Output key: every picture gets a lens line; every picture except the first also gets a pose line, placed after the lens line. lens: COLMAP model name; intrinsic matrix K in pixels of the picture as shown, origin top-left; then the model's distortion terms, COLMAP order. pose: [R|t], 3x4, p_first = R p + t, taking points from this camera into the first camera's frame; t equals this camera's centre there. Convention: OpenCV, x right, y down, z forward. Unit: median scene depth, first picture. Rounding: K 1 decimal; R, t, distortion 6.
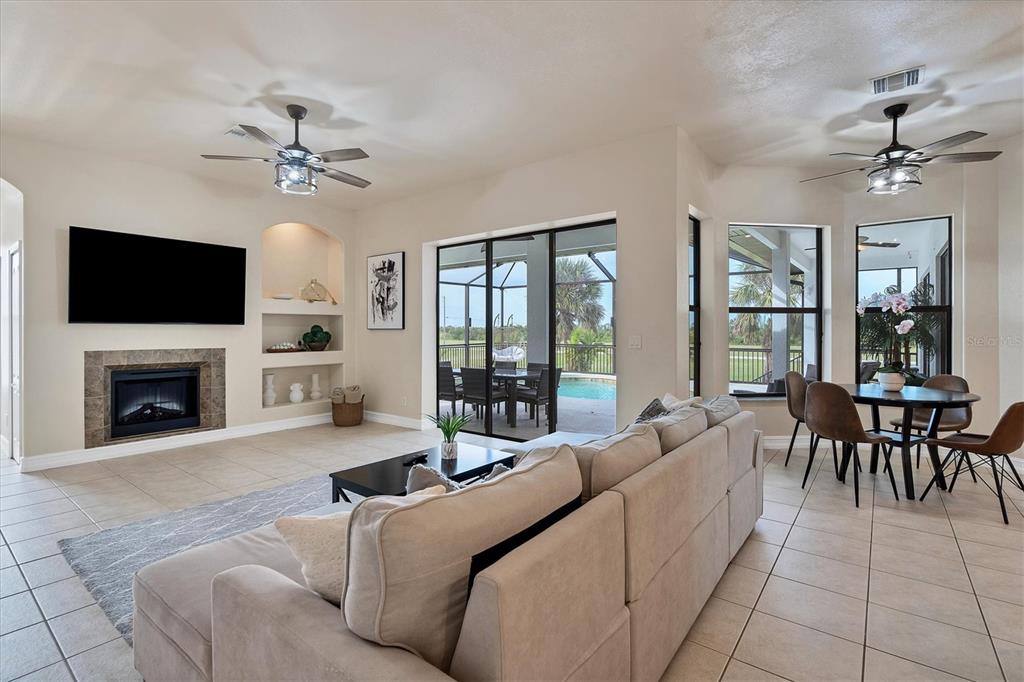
lens RADIAL K [[476.9, 0, 500.8], [0, 476.9, 328.6], [0, 0, 1]] dist [-0.001729, 0.000200]
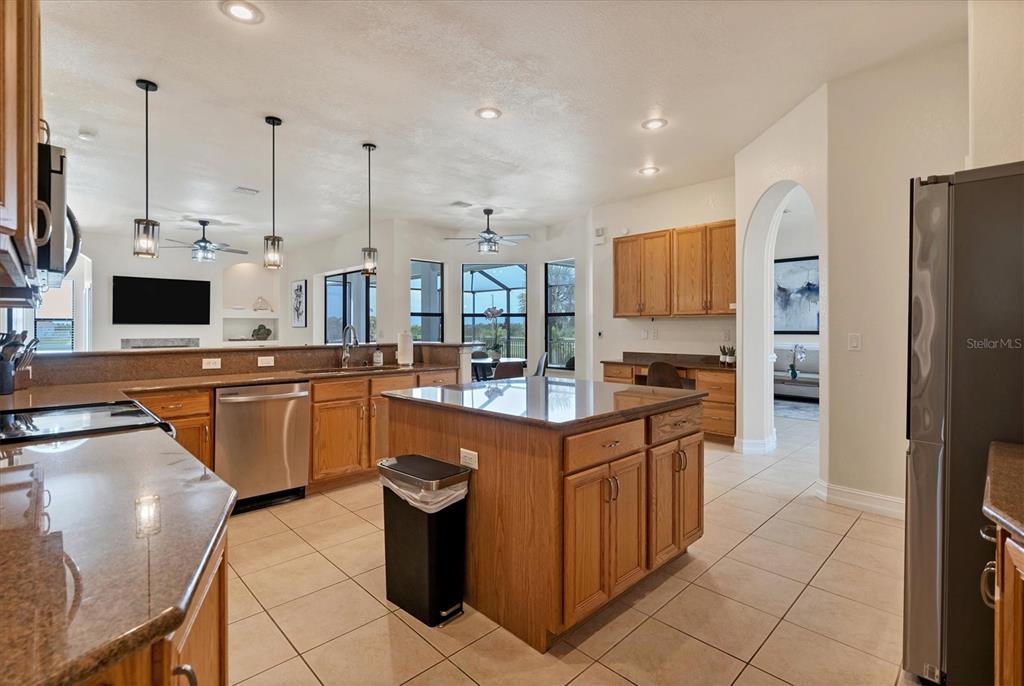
lens RADIAL K [[476.9, 0, 500.8], [0, 476.9, 330.6], [0, 0, 1]] dist [-0.001729, 0.000200]
pose [[0.990744, -0.000375, -0.135740, 0.717969], [0.001810, 0.999944, 0.010447, -0.003035], [0.135728, -0.010596, 0.990689, -0.557679]]
